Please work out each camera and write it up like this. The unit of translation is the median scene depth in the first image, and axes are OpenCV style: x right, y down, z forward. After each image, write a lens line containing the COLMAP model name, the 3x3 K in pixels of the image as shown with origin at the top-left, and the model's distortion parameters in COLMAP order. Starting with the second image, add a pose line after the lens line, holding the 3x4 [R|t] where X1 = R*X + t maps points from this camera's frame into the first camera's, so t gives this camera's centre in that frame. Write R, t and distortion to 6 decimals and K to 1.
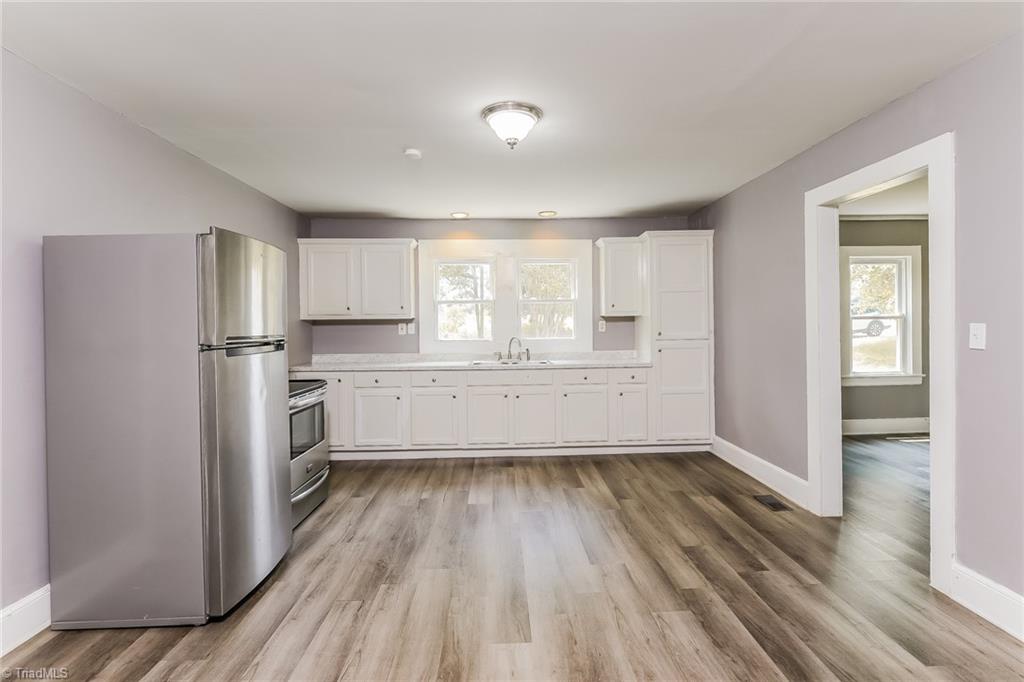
lens RADIAL K [[470.6, 0, 516.6], [0, 470.6, 329.6], [0, 0, 1]] dist [0.008036, -0.002544]
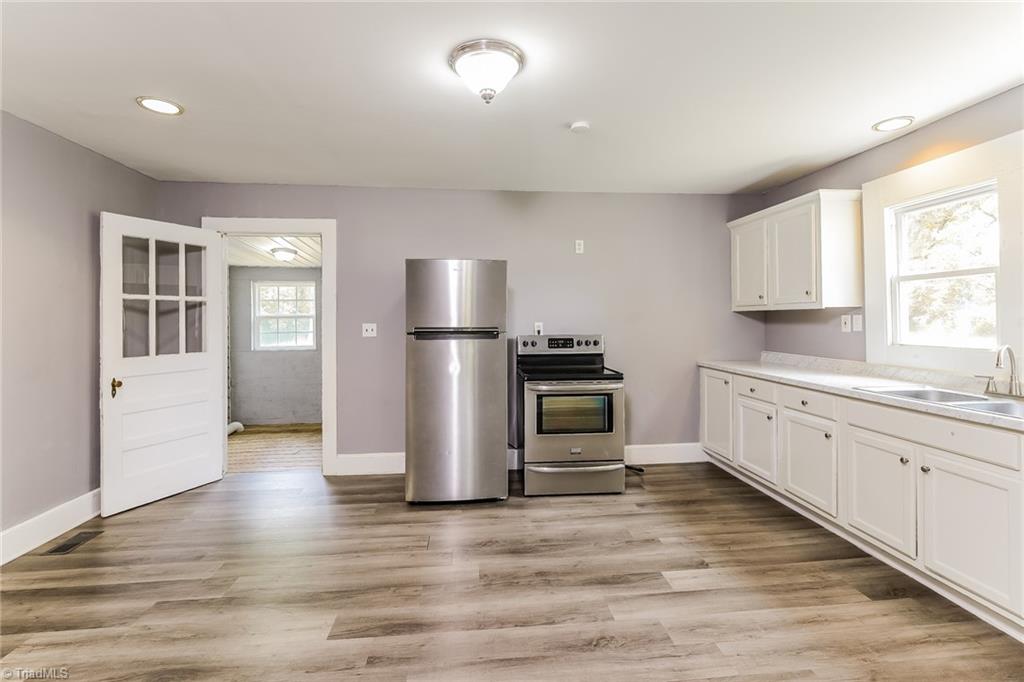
lens RADIAL K [[470.6, 0, 521.0], [0, 470.6, 318.6], [0, 0, 1]] dist [0.008036, -0.002544]
pose [[0.088932, 0.007437, -0.996010, 0.607286], [-0.005771, 0.999959, 0.006951, -0.016216], [0.996021, 0.005130, 0.088971, 0.754453]]
